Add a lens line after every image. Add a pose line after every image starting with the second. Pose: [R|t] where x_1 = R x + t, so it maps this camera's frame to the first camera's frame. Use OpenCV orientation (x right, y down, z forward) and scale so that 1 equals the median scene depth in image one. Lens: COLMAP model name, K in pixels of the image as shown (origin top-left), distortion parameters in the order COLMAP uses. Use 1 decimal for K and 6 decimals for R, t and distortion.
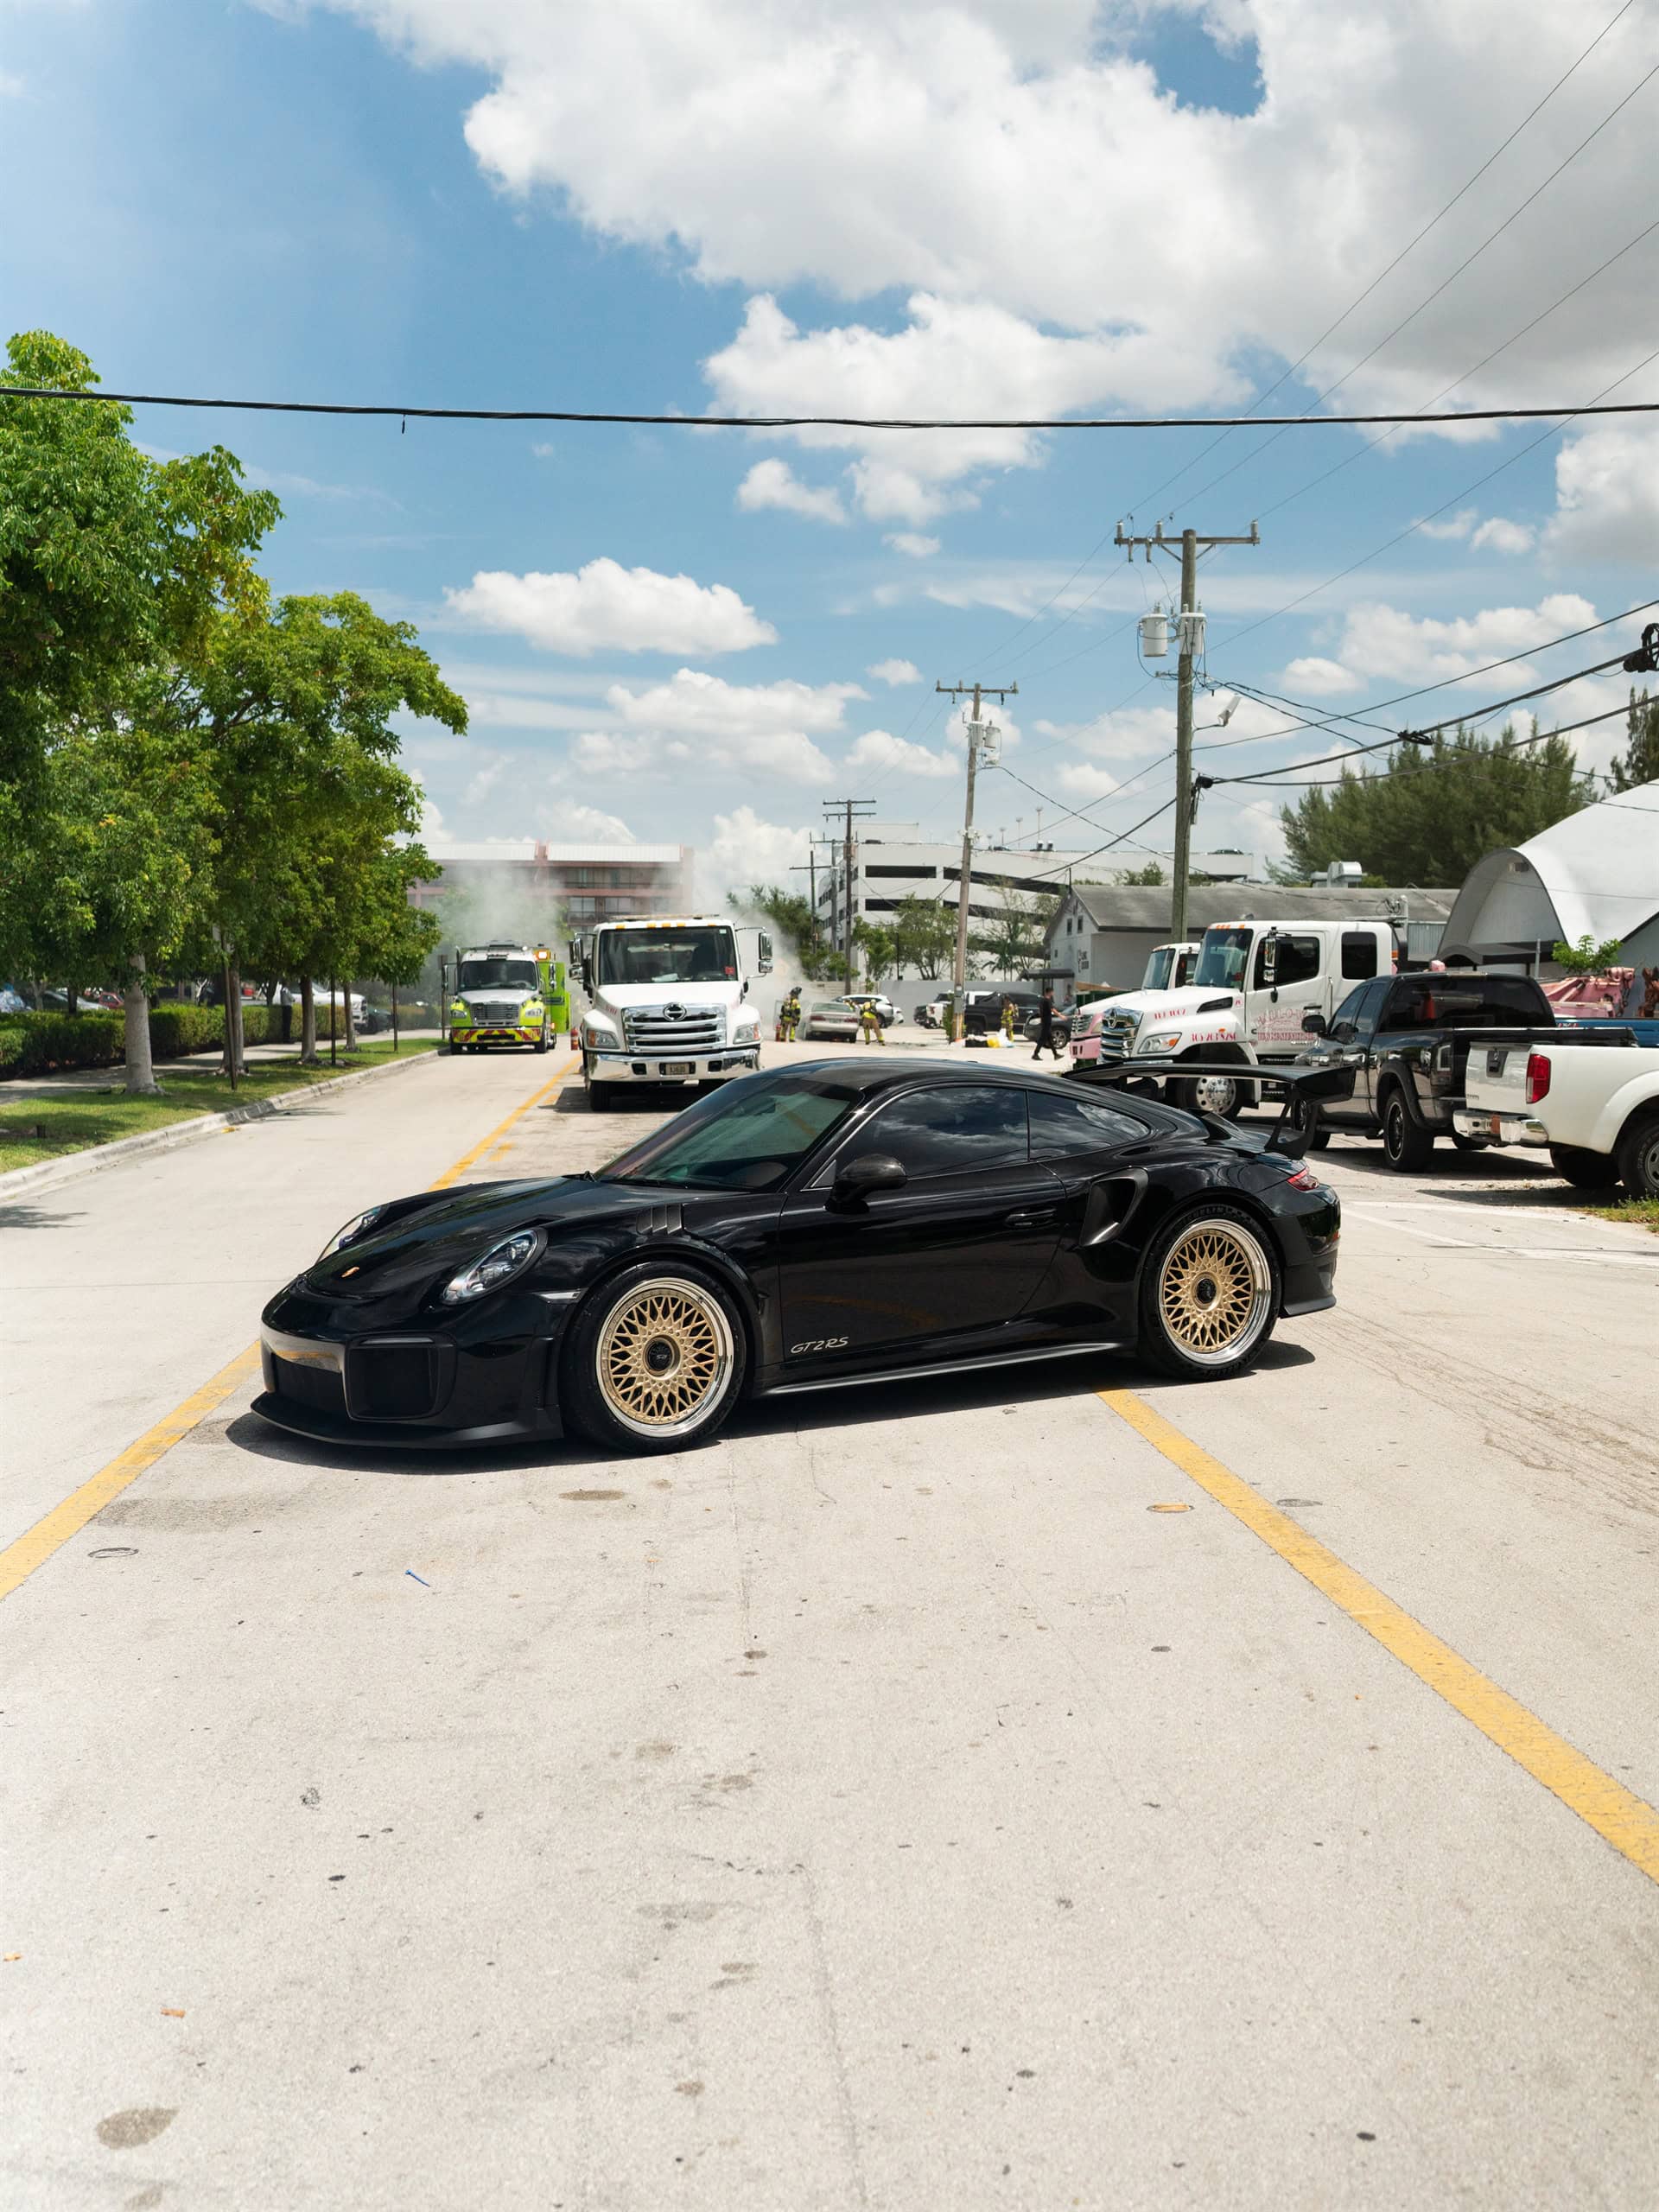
lens RADIAL K [[4899.8, 0, 829.5], [0, 4899.8, 1106.0], [0, 0, 1]] dist [0.031584, -0.238313]
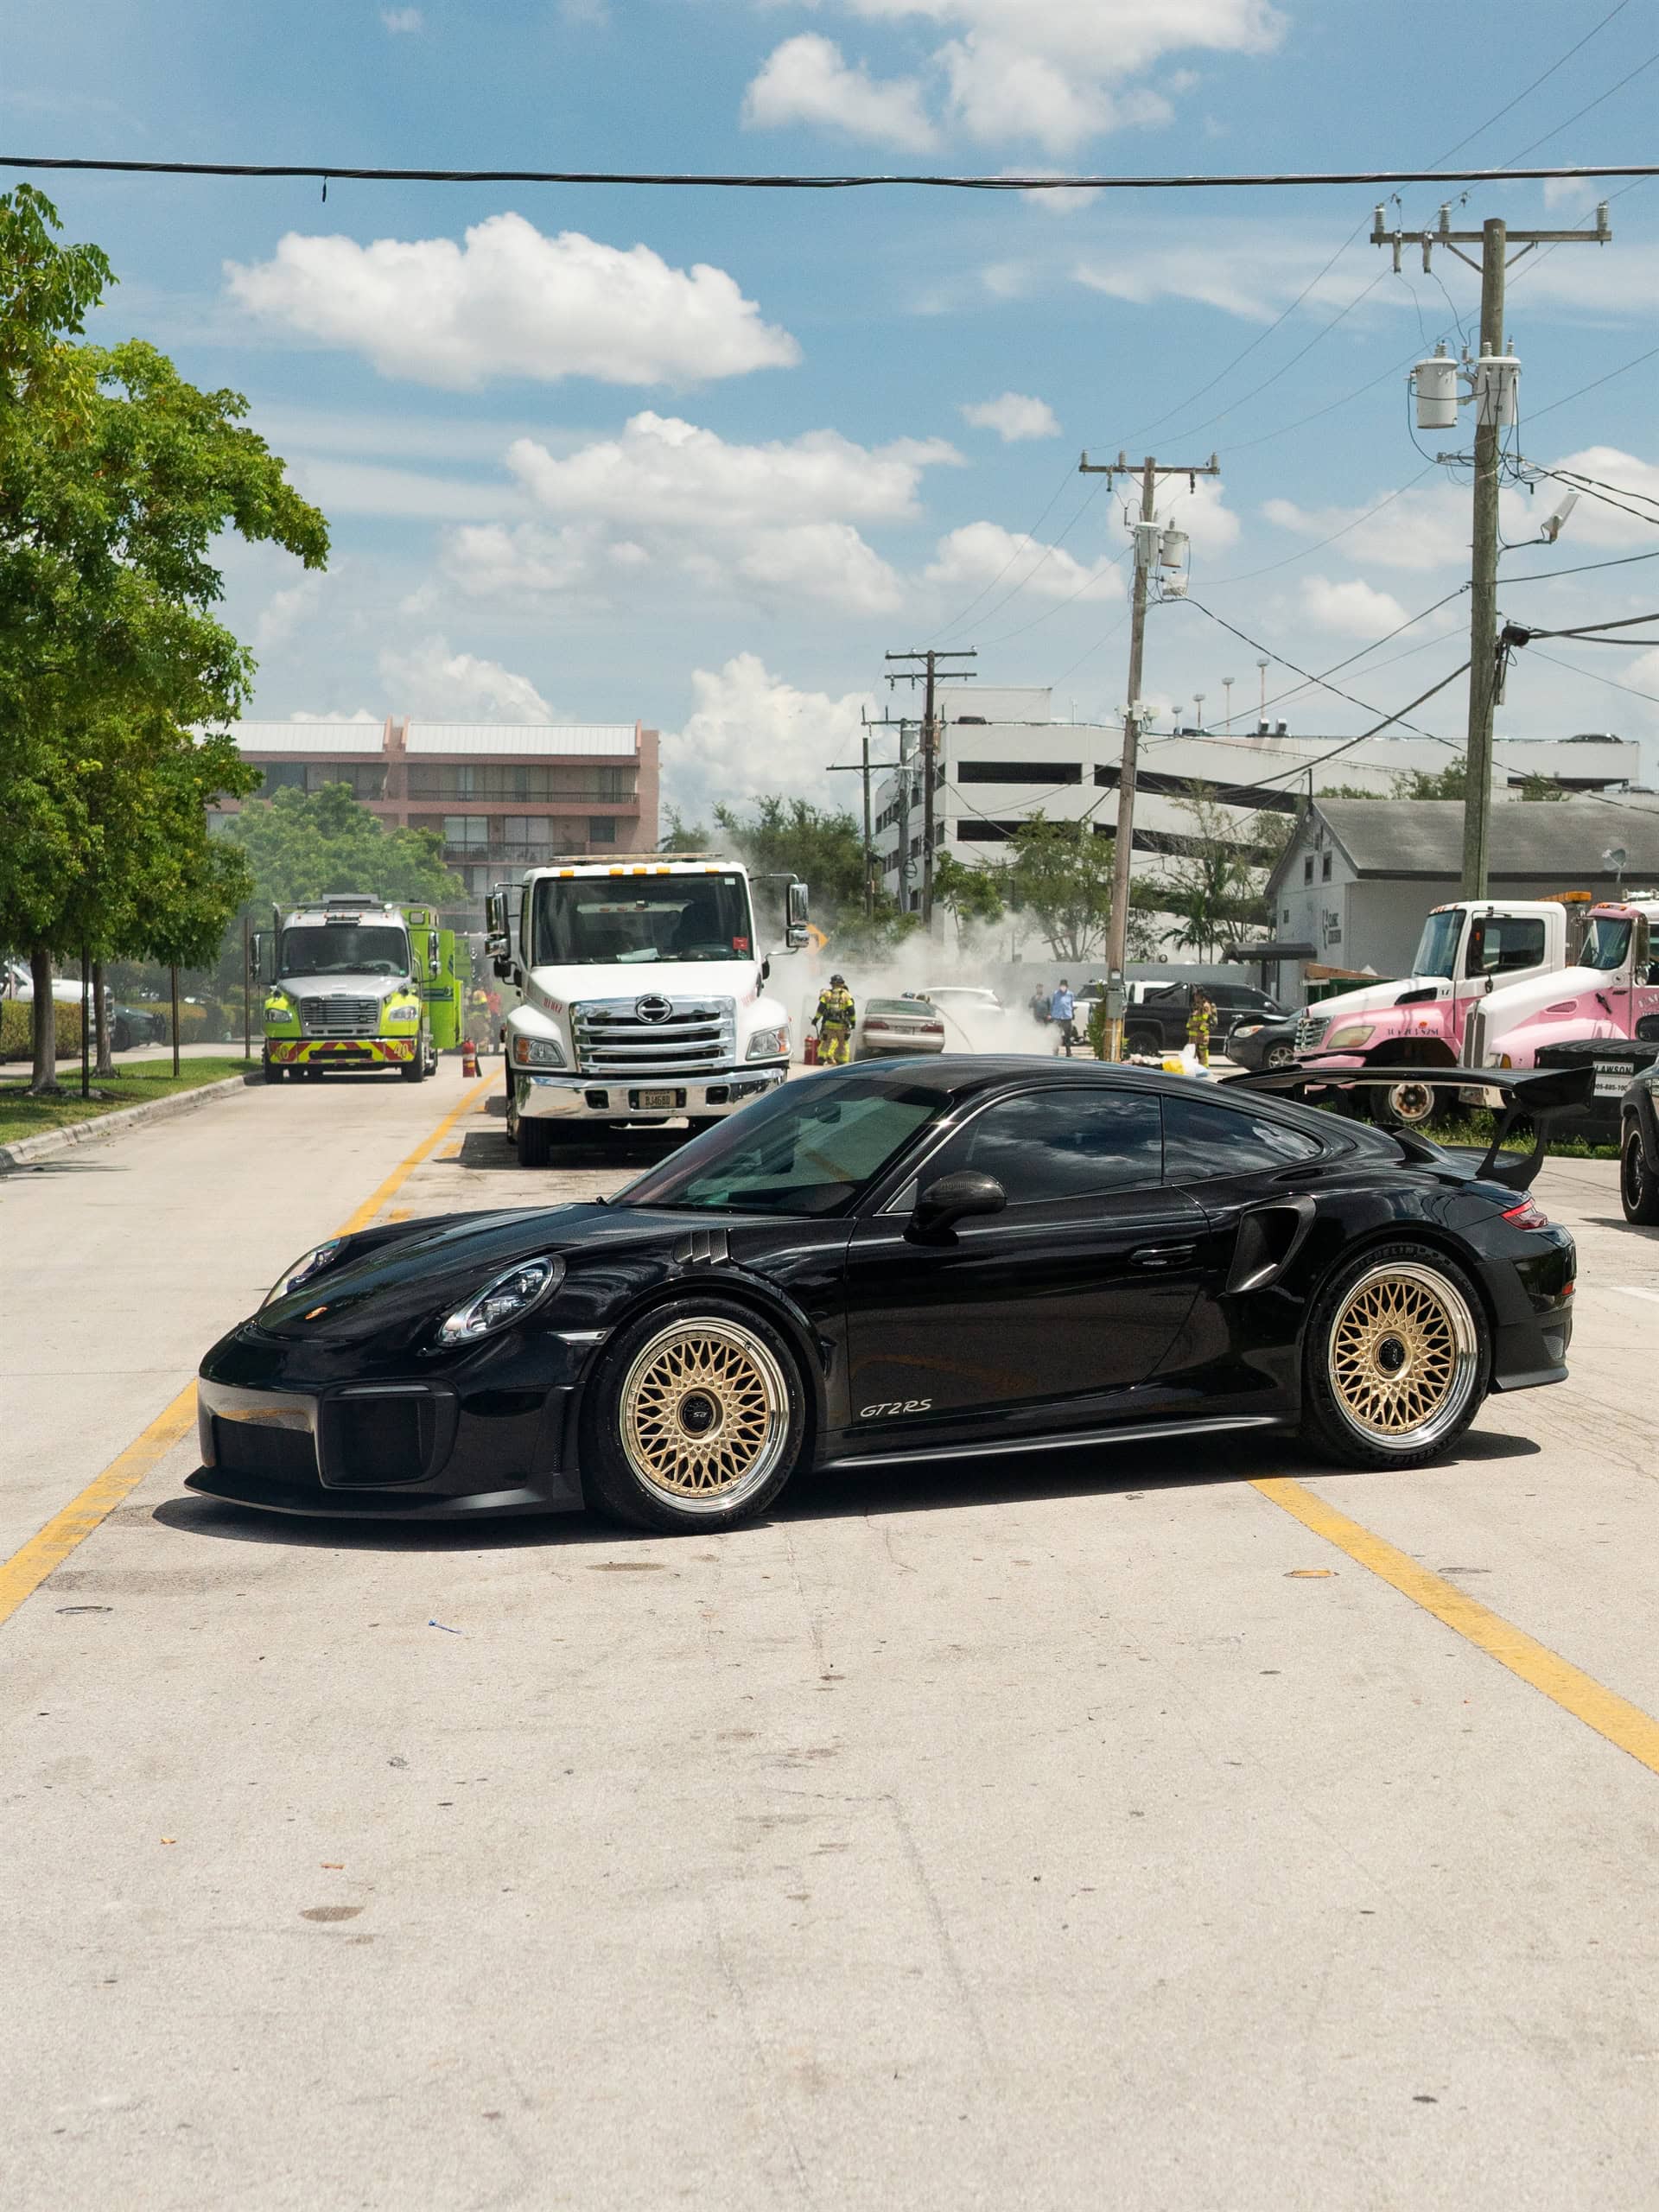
lens RADIAL K [[2889.9, 0, 791.7], [0, 2889.9, 1105.0], [0, 0, 1]] dist [-0.005917, -0.025921]
pose [[0.998828, 0.004958, -0.048151, 0.004143], [-0.003469, 0.999514, 0.030969, -0.018430], [0.048281, -0.030766, 0.998360, 0.629405]]
